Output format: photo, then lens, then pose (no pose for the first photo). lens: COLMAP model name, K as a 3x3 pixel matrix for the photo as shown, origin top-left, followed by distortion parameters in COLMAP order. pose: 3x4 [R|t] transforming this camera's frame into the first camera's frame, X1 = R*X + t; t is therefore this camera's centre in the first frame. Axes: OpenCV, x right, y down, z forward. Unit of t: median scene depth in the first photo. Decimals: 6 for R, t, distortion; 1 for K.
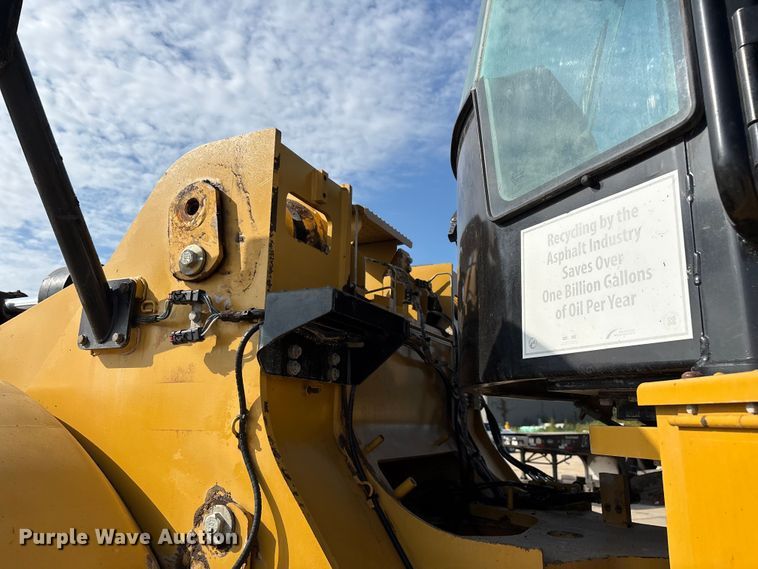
lens RADIAL K [[554.8, 0, 318.3], [0, 554.8, 247.3], [0, 0, 1]] dist [-0.007853, -0.002351]
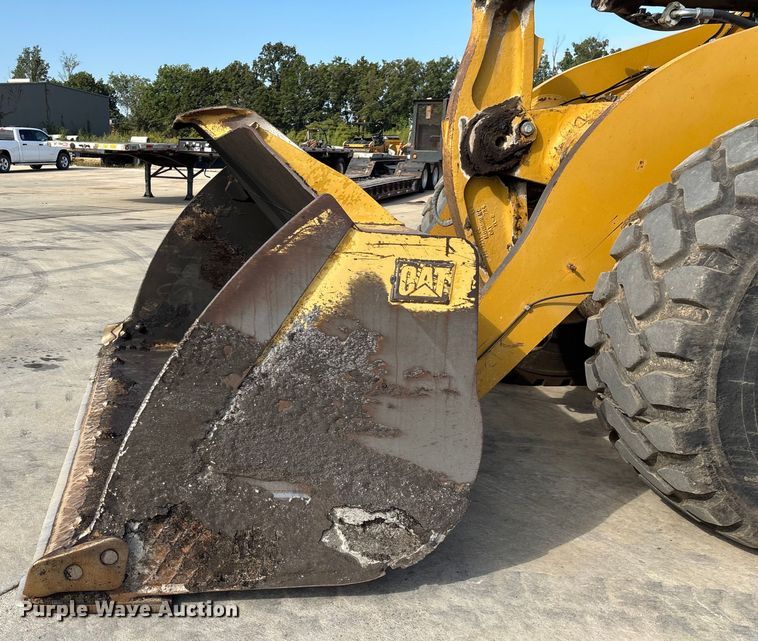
lens RADIAL K [[770.5, 0, 243.8], [0, 770.5, 395.0], [0, 0, 1]] dist [0.046516, -0.039553]
pose [[0.787300, -0.179056, 0.589998, -0.278107], [-0.202468, 0.828760, 0.521693, 0.018623], [-0.582379, -0.530184, 0.616230, 0.008991]]
